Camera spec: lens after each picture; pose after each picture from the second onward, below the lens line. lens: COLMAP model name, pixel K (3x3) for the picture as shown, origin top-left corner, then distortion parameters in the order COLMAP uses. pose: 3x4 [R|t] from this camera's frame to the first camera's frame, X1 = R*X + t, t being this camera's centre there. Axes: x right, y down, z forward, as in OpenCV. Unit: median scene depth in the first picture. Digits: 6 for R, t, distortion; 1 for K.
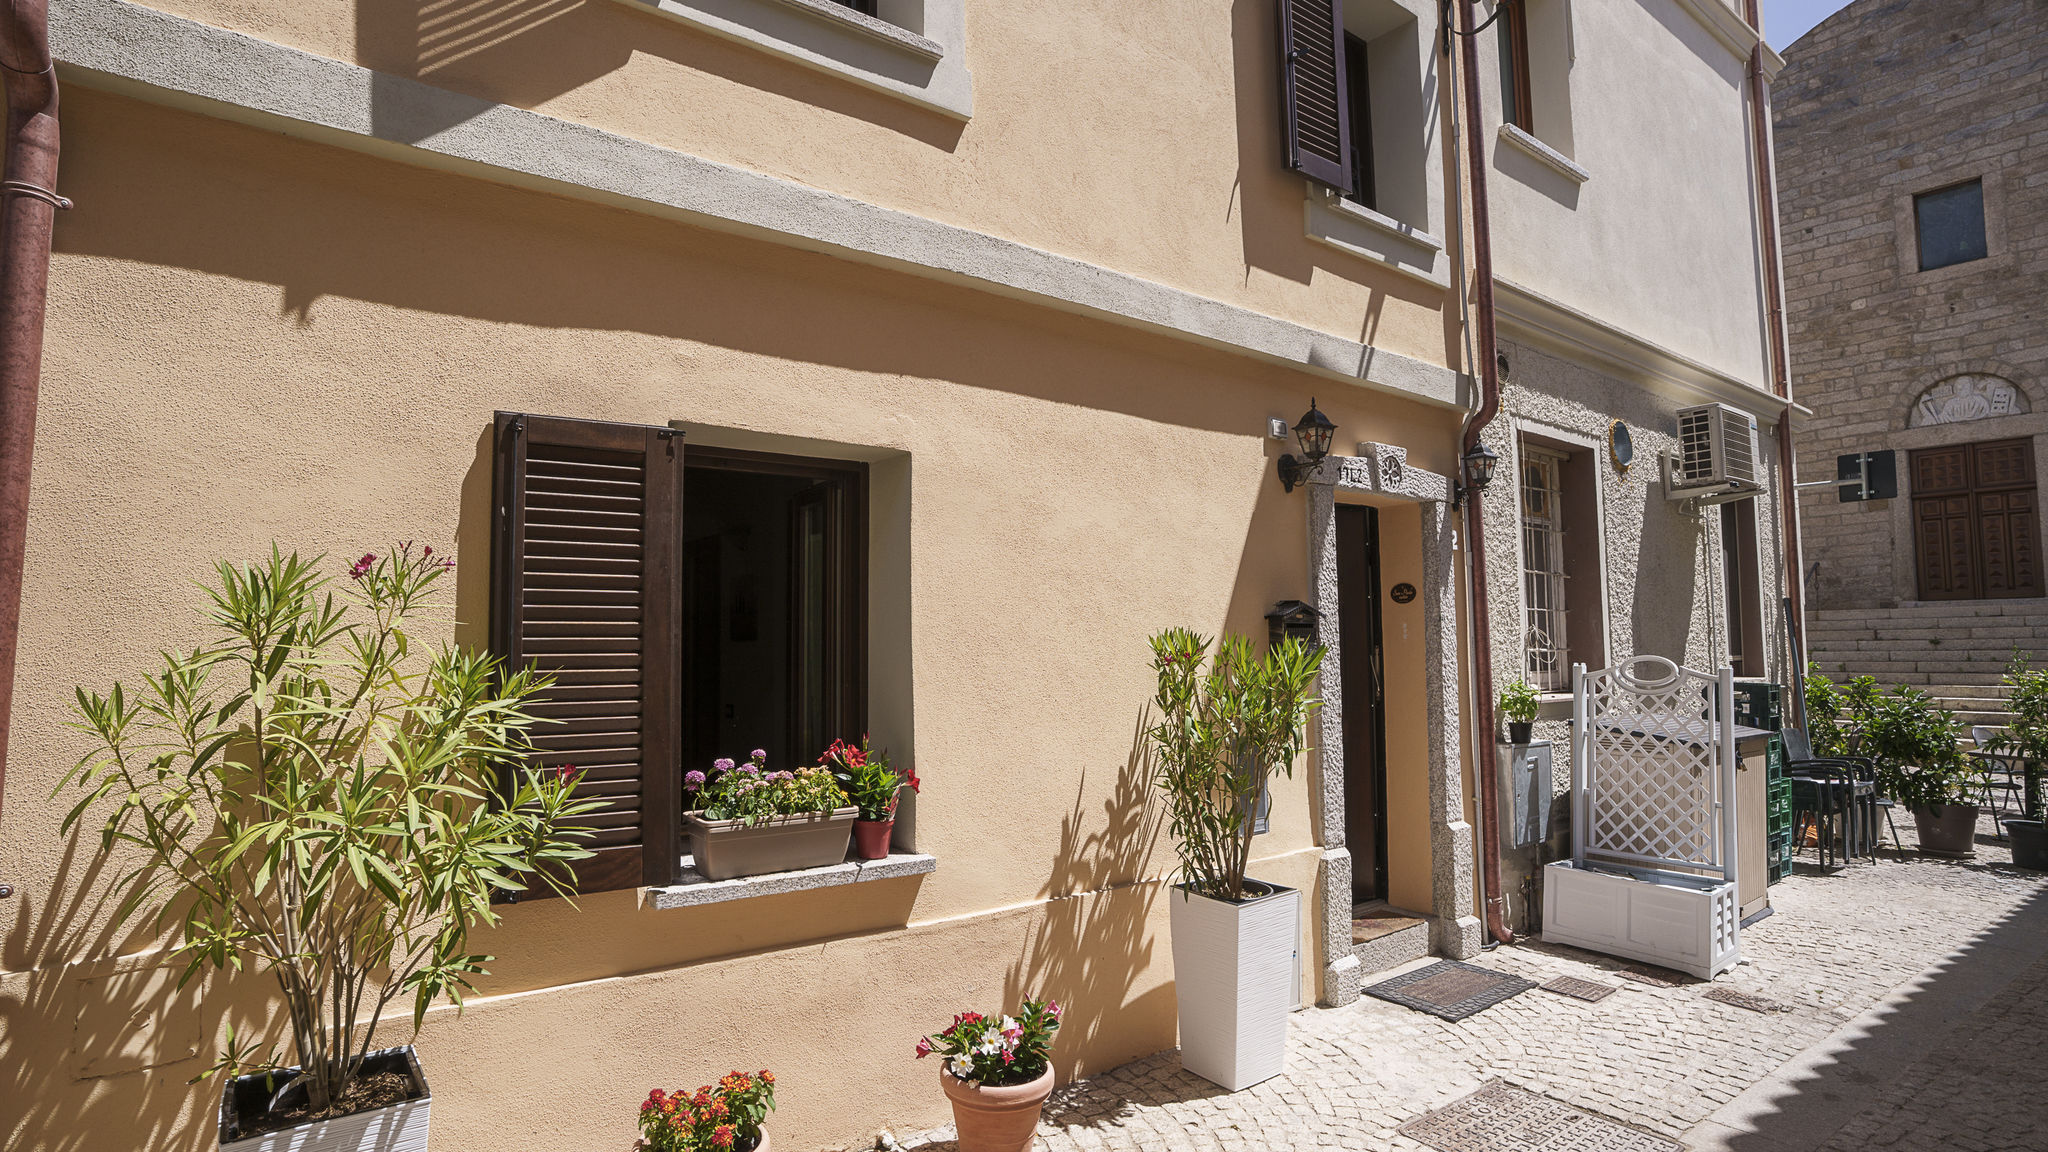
lens RADIAL K [[1066.1, 0, 1026.8], [0, 1066.1, 582.5], [0, 0, 1]] dist [-0.072126, 0.039257]
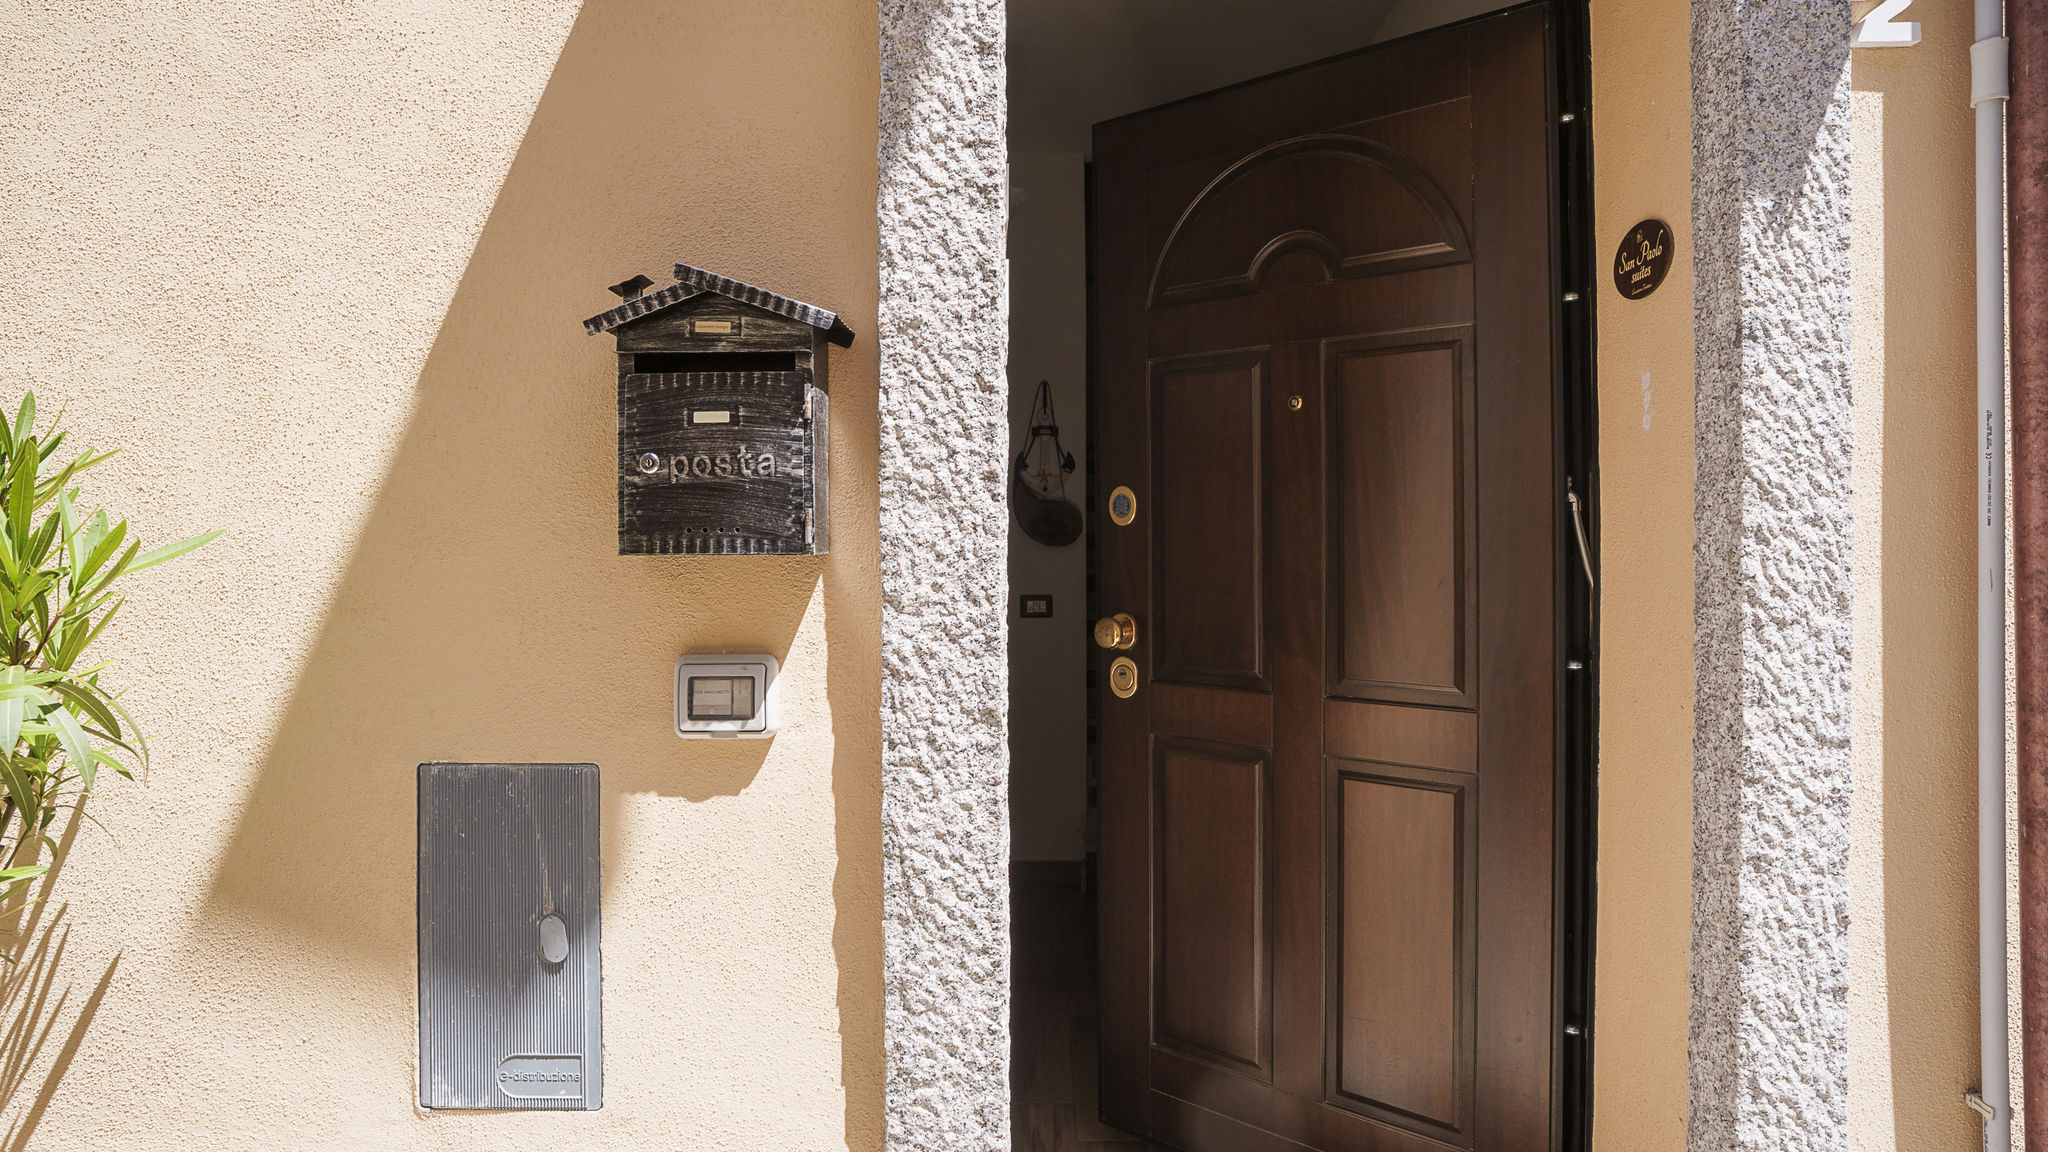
lens RADIAL K [[1066.1, 0, 1053.9], [0, 1066.1, 528.4], [0, 0, 1]] dist [-0.072126, 0.039257]
pose [[0.799263, 0.007864, -0.600929, 0.573633], [0.036690, 0.997411, 0.061851, 0.081323], [0.599860, -0.071483, 0.796906, 1.010702]]
